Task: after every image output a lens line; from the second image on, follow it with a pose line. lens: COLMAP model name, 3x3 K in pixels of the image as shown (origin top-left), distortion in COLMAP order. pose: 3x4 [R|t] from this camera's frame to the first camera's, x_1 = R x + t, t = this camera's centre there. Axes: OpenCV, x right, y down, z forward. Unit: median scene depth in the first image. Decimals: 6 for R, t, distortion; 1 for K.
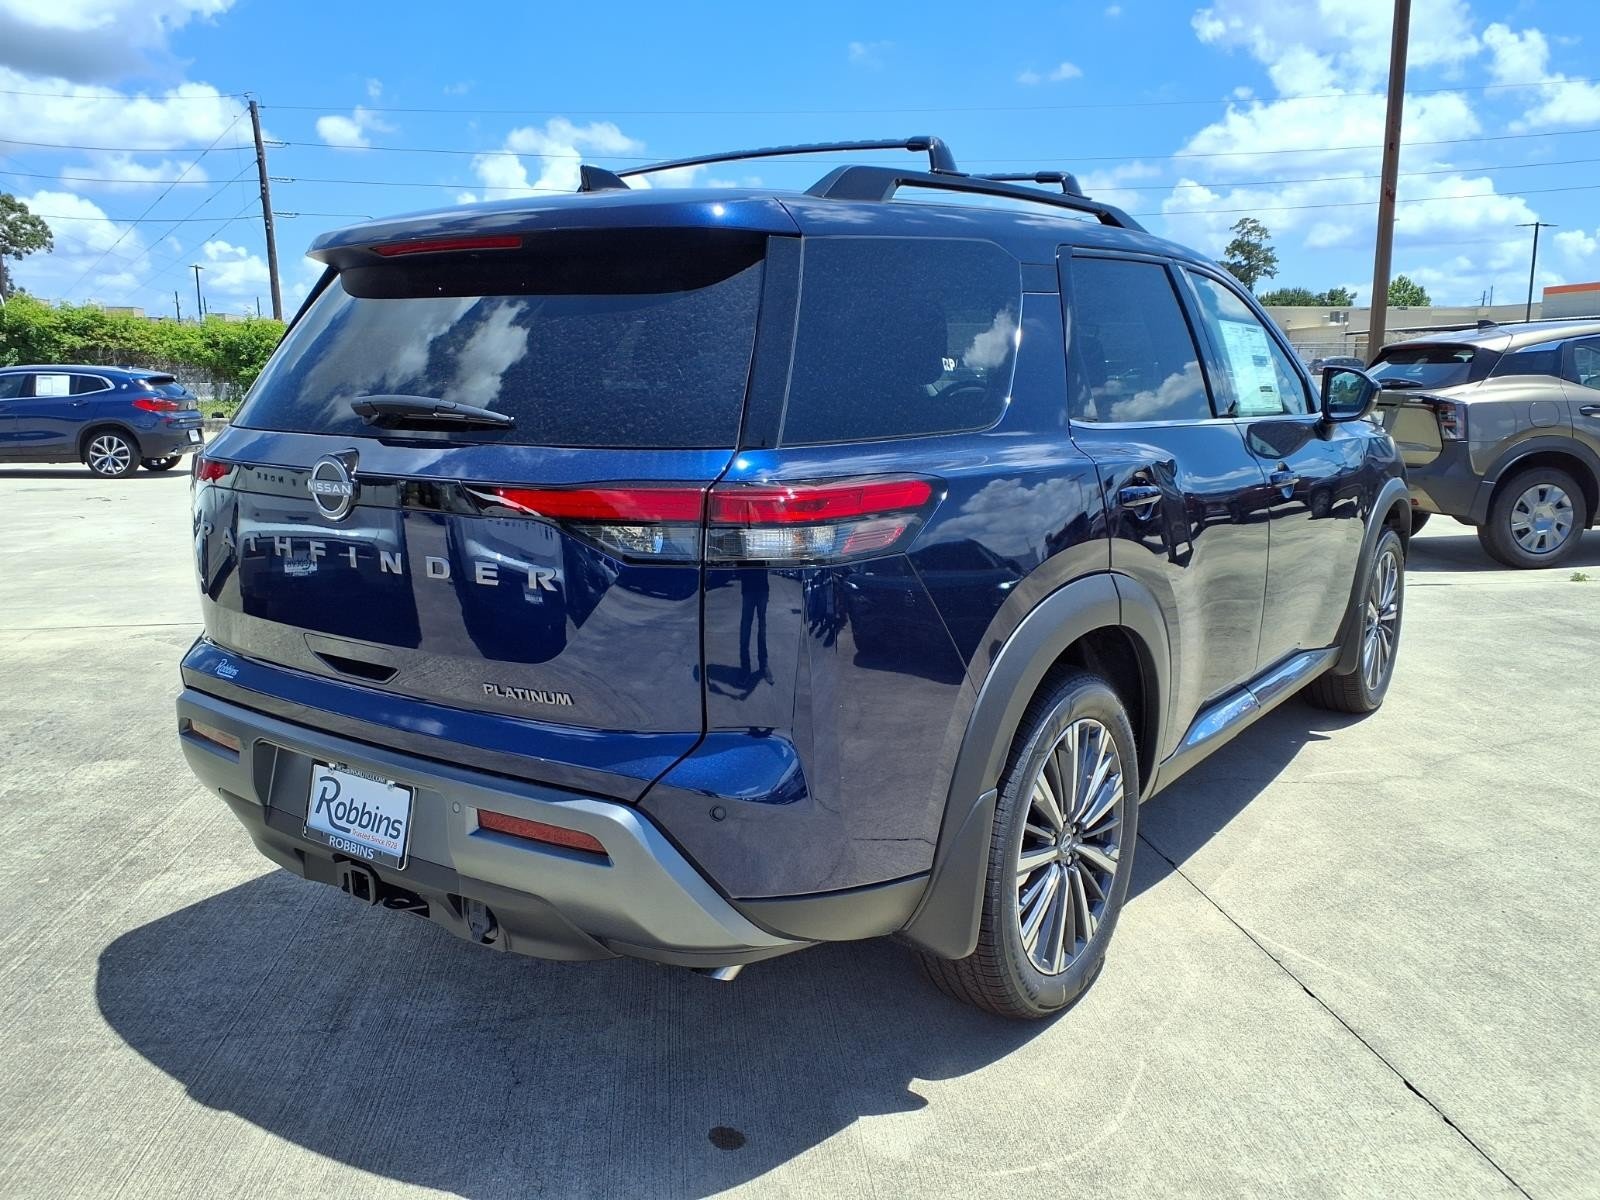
lens RADIAL K [[1322.9, 0, 790.1], [0, 1322.9, 604.8], [0, 0, 1]] dist [0.016473, -0.003611]
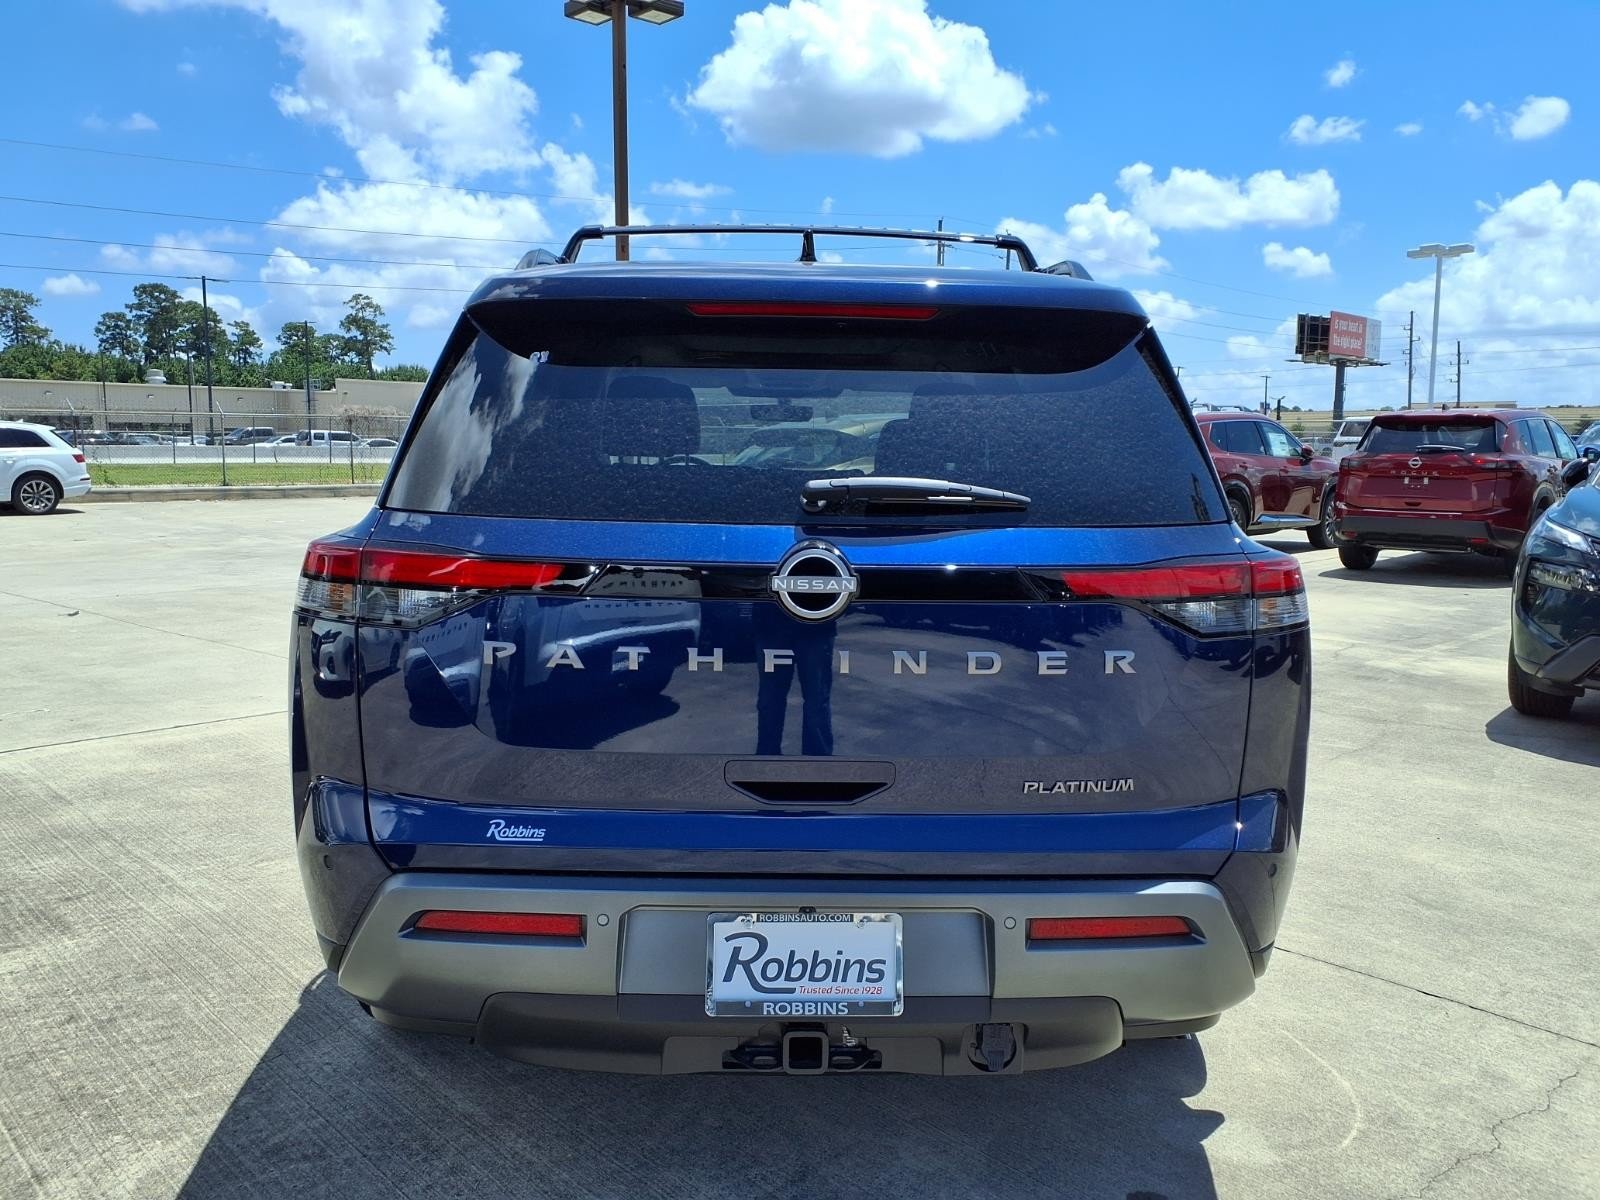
lens RADIAL K [[1322.9, 0, 786.1], [0, 1322.9, 595.8], [0, 0, 1]] dist [0.016473, -0.003611]
pose [[0.792985, -0.058826, 0.606395, -0.031021], [0.094653, 0.995138, -0.027241, -0.002090], [-0.601844, 0.078999, 0.794697, 0.011774]]
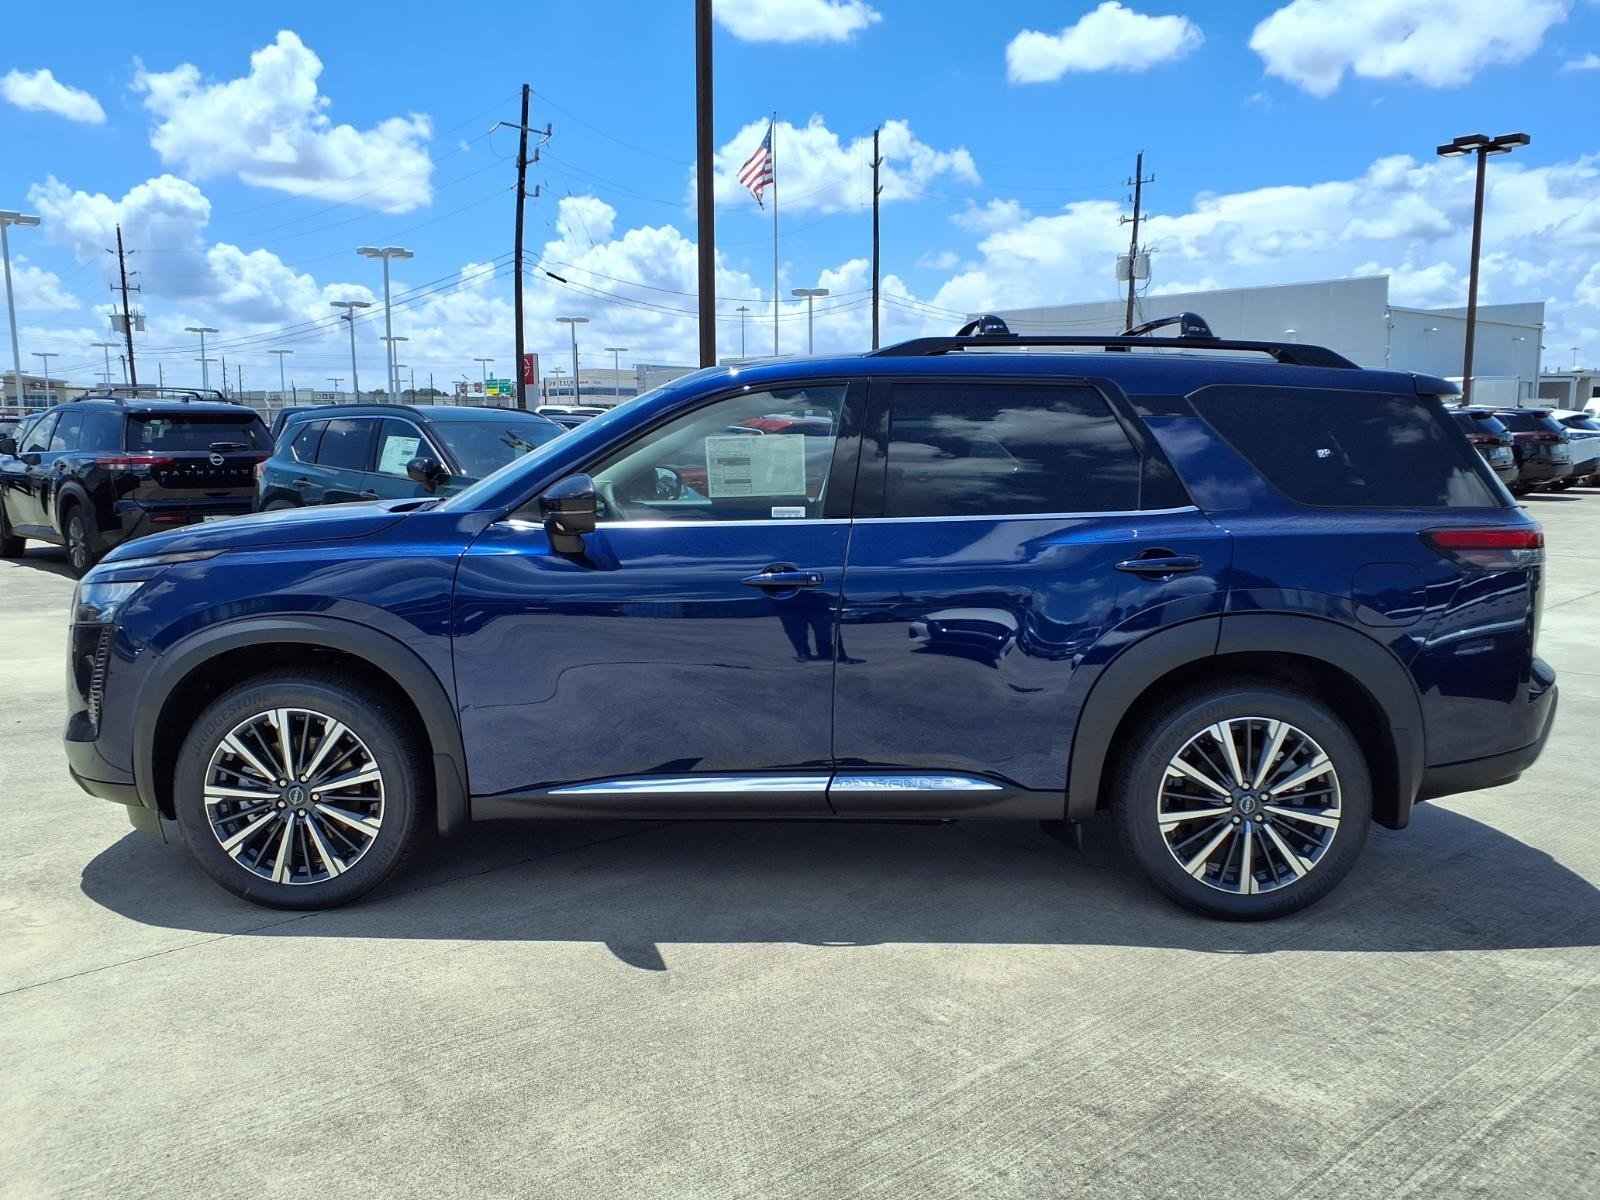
lens RADIAL K [[1322.9, 0, 811.8], [0, 1322.9, 600.2], [0, 0, 1]] dist [0.016473, -0.003611]
pose [[-0.603316, -0.095892, 0.791716, -0.048320], [0.147376, 0.962241, 0.228852, -0.020840], [-0.783766, 0.254750, -0.566403, 0.105916]]
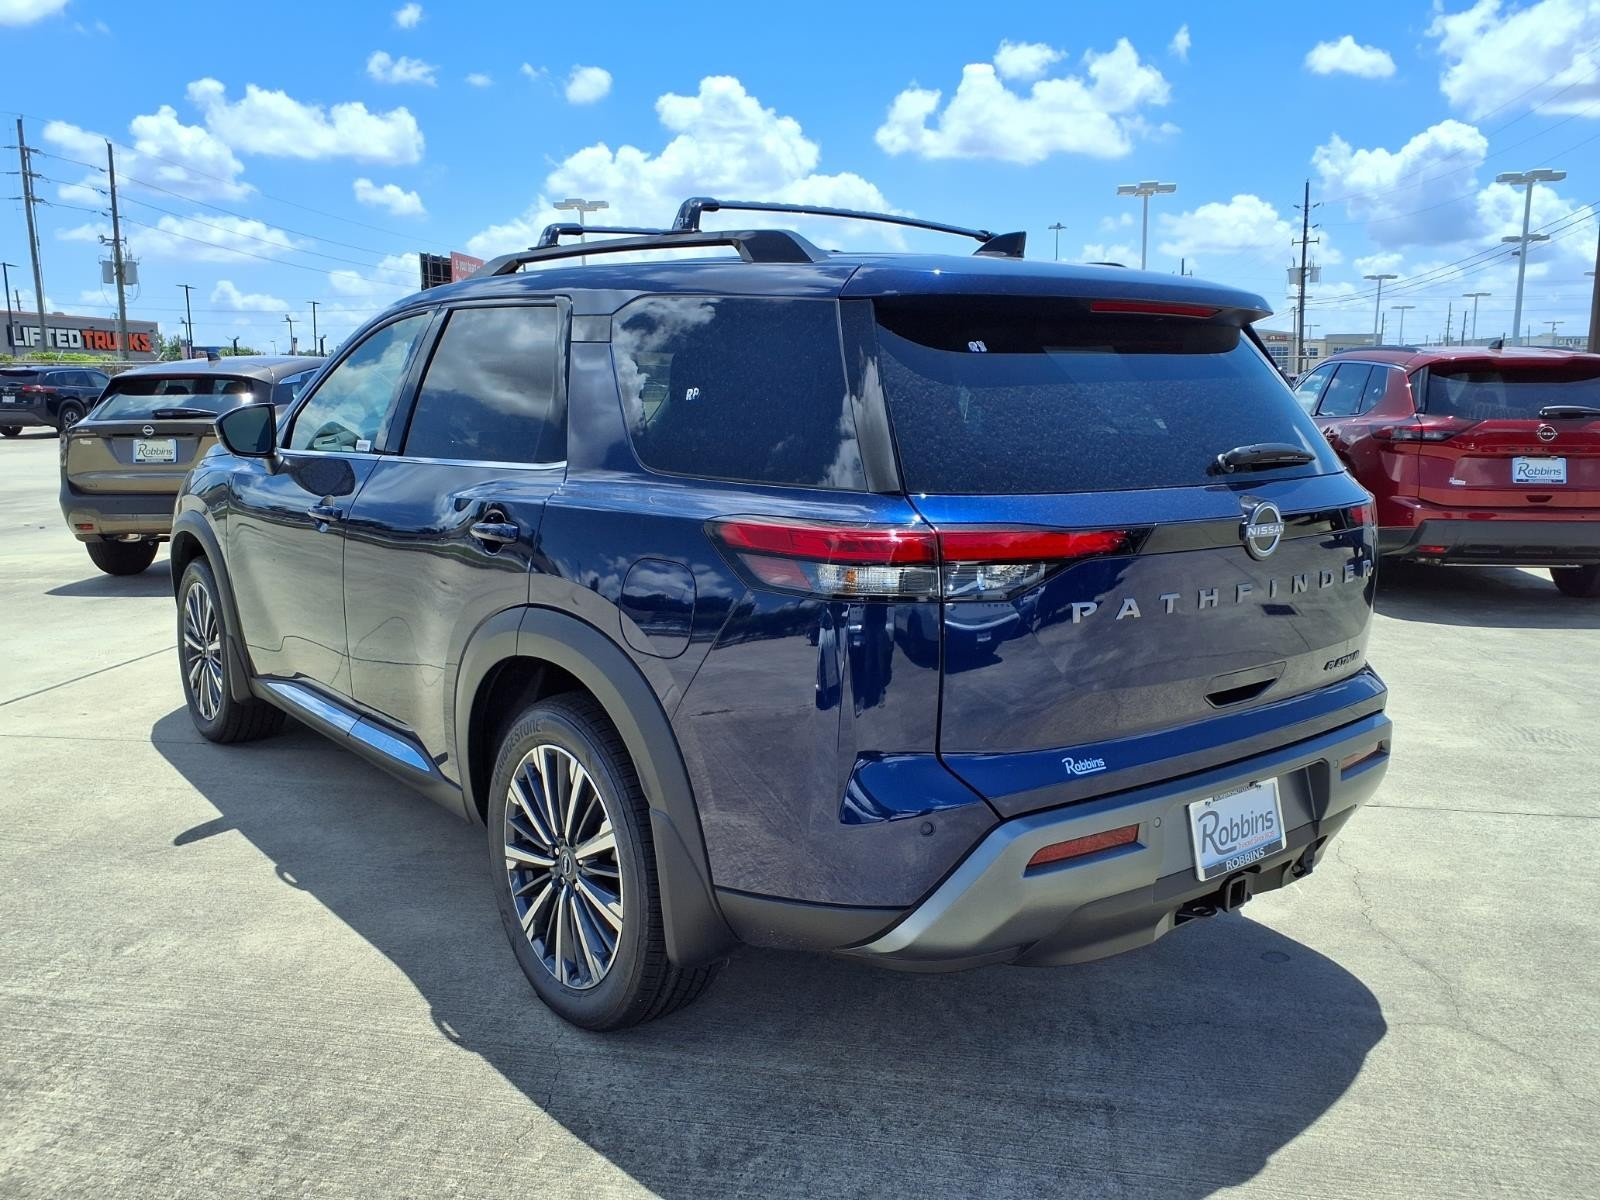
lens RADIAL K [[1322.9, 0, 795.8], [0, 1322.9, 601.0], [0, 0, 1]] dist [0.016473, -0.003611]
pose [[0.247551, -0.154559, 0.956467, -0.053177], [0.170435, 0.978747, 0.114048, -0.007874], [-0.953766, 0.134783, 0.268632, 0.038242]]
